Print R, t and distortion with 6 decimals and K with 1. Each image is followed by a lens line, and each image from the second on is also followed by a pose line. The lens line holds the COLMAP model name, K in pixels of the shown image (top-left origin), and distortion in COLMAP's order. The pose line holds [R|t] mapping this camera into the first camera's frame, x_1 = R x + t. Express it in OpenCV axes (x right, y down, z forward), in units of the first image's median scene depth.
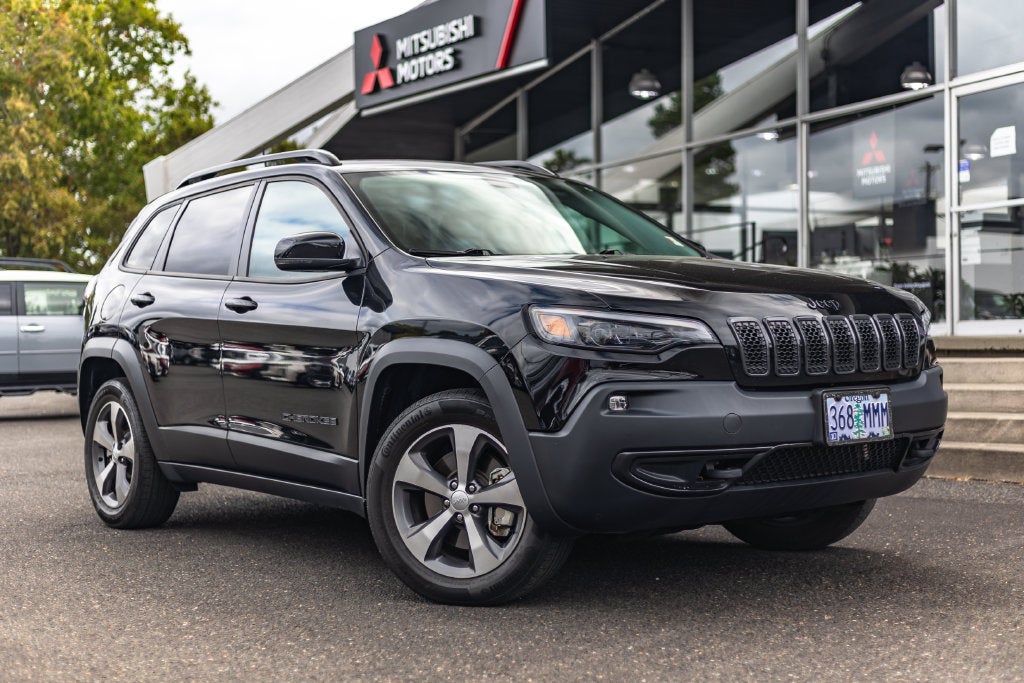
lens RADIAL K [[1521.3, 0, 523.9], [0, 1521.3, 371.1], [0, 0, 1]] dist [0.019943, -0.031043]
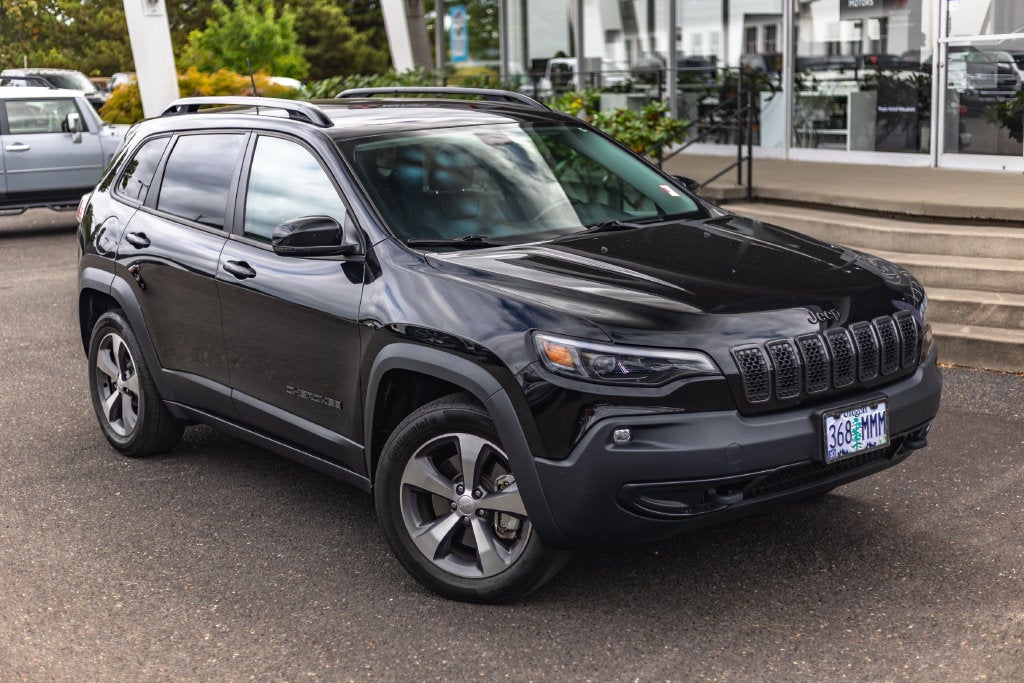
lens RADIAL K [[1488.1, 0, 512.0], [0, 1488.1, 341.5], [0, 0, 1]] dist [0.003276, 0.032572]
pose [[0.999798, -0.019334, 0.005424, -0.011102], [0.018063, 0.983924, 0.177672, -0.152377], [-0.008772, -0.177538, 0.984075, 0.022794]]
